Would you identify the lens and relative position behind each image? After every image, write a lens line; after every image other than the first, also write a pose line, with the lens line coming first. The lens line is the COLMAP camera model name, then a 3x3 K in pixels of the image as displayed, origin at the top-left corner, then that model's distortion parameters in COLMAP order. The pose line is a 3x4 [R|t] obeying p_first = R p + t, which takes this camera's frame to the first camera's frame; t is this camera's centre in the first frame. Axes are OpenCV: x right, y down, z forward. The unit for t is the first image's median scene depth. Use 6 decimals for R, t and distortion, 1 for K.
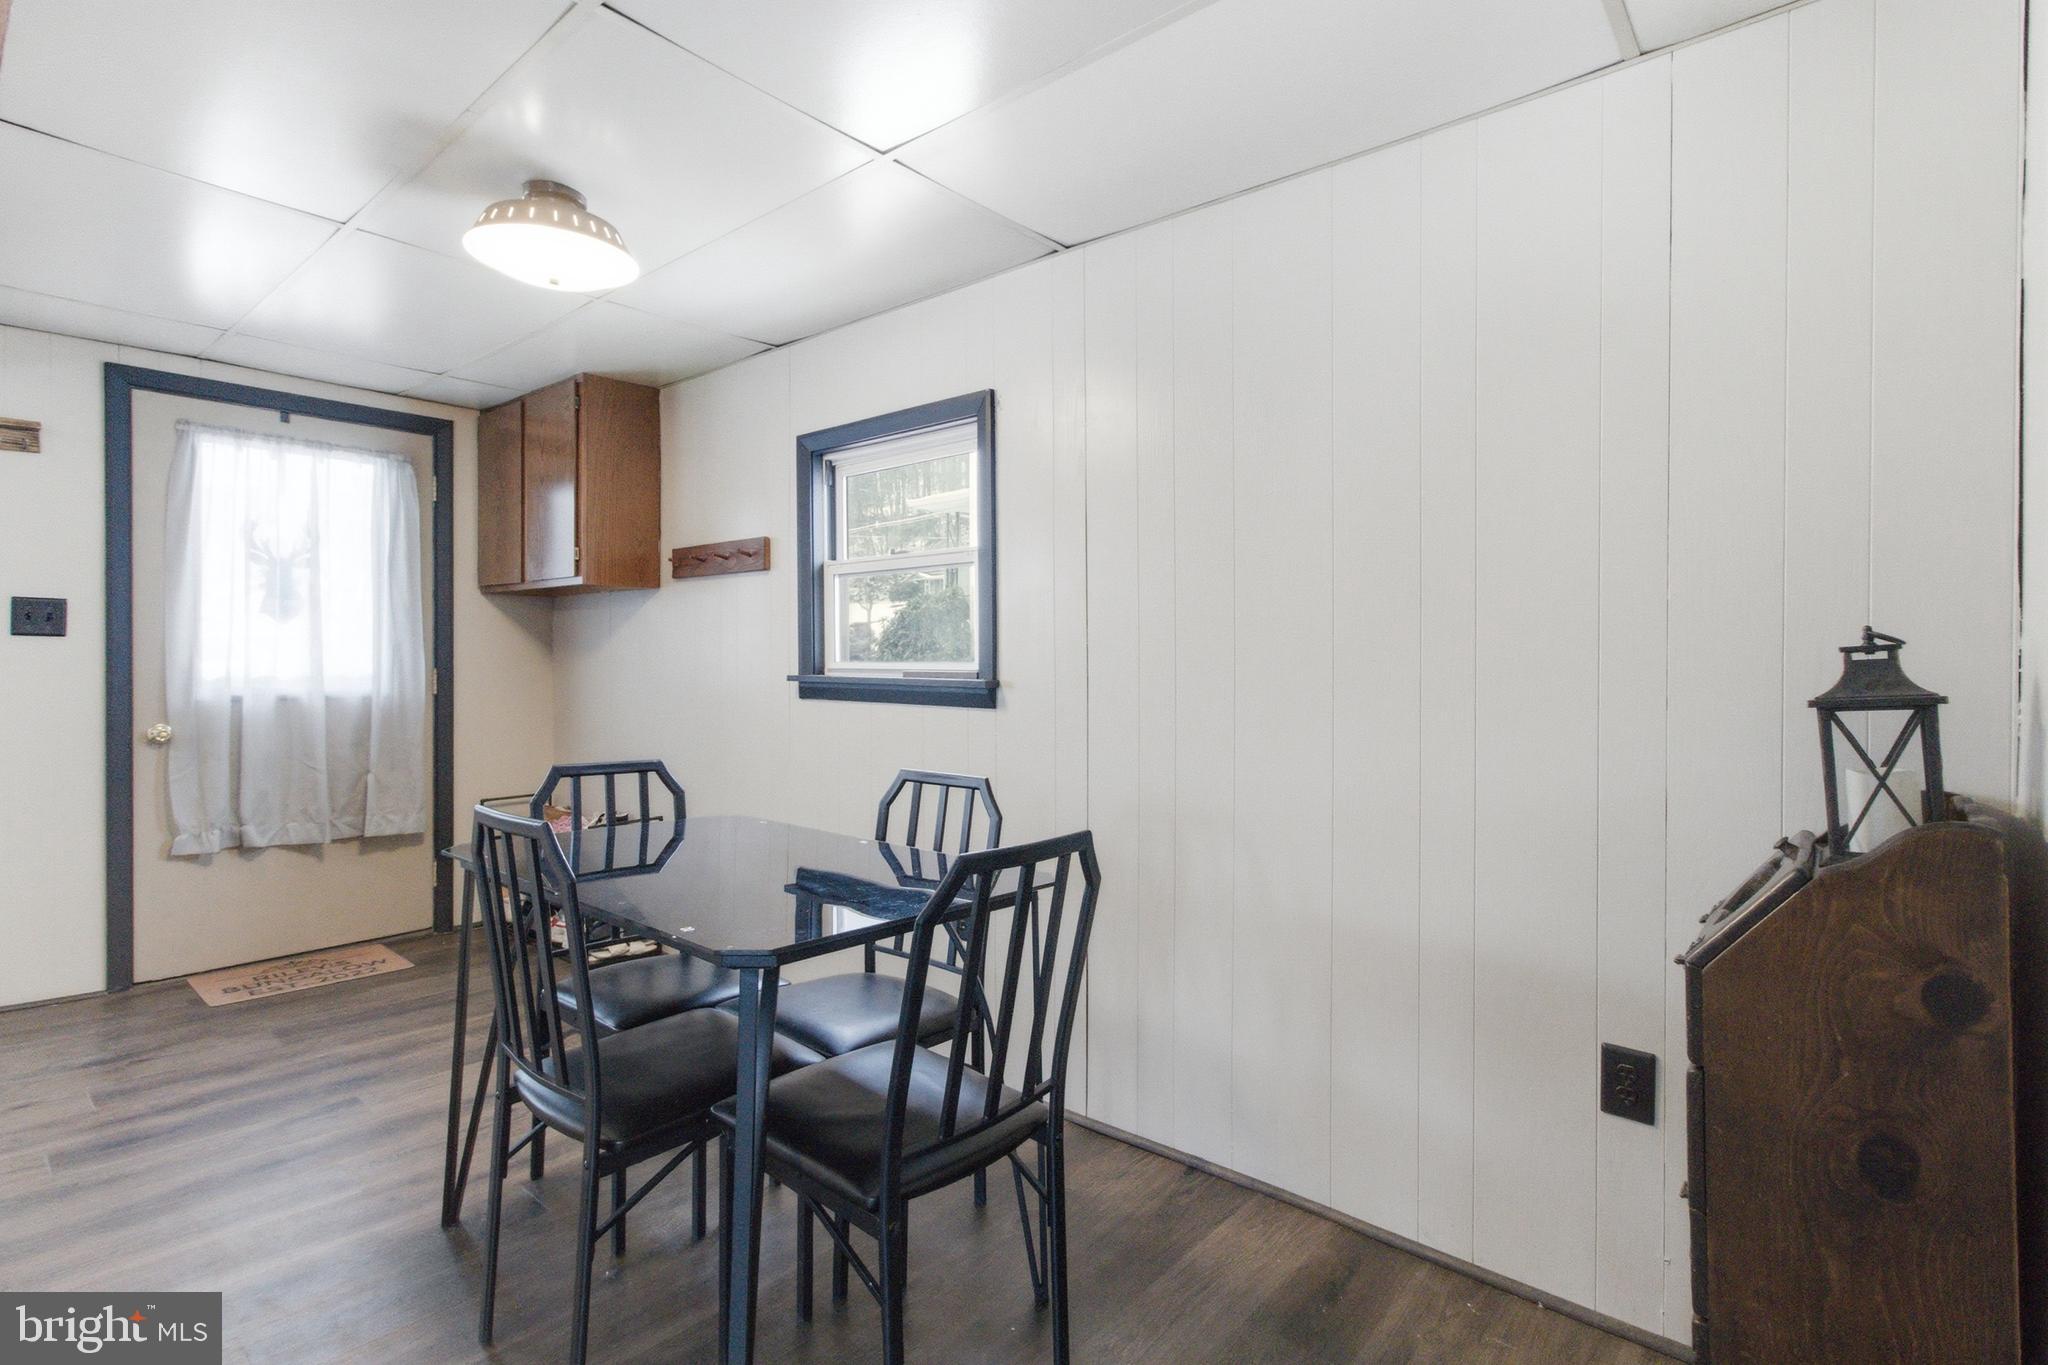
lens RADIAL K [[961.5, 0, 1022.8], [0, 961.5, 668.4], [0, 0, 1]] dist [-0.005507, 0.000580]
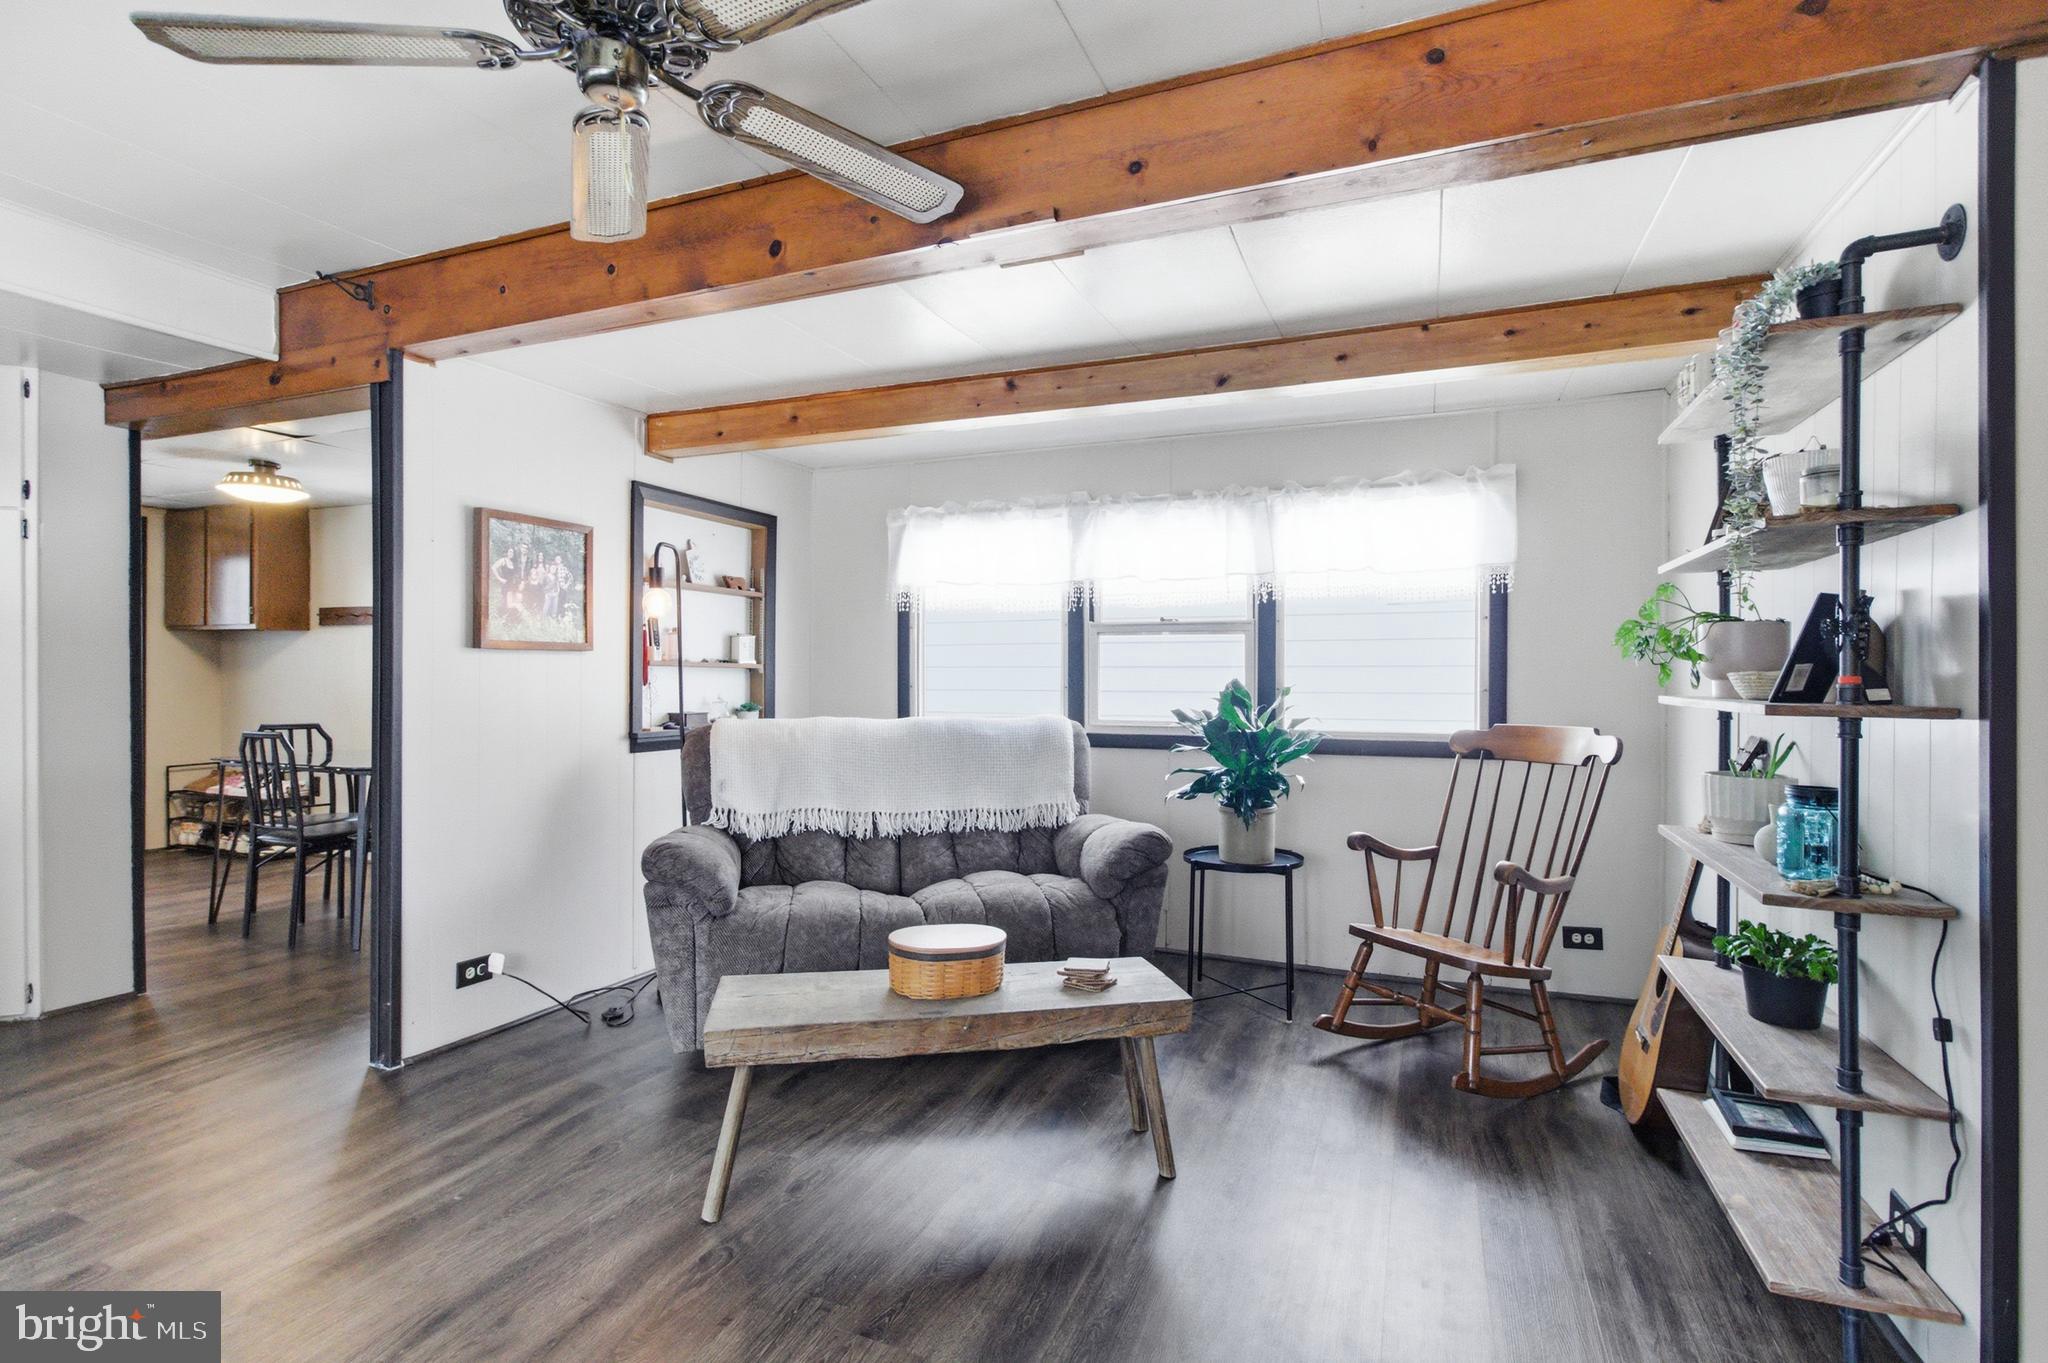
lens RADIAL K [[961.5, 0, 1023.0], [0, 961.5, 685.1], [0, 0, 1]] dist [-0.005507, 0.000580]
pose [[0.955408, 0.001761, 0.295284, 0.298441], [-0.000944, 0.999995, -0.002909, 0.010744], [-0.295288, 0.002500, 0.955405, -0.914610]]
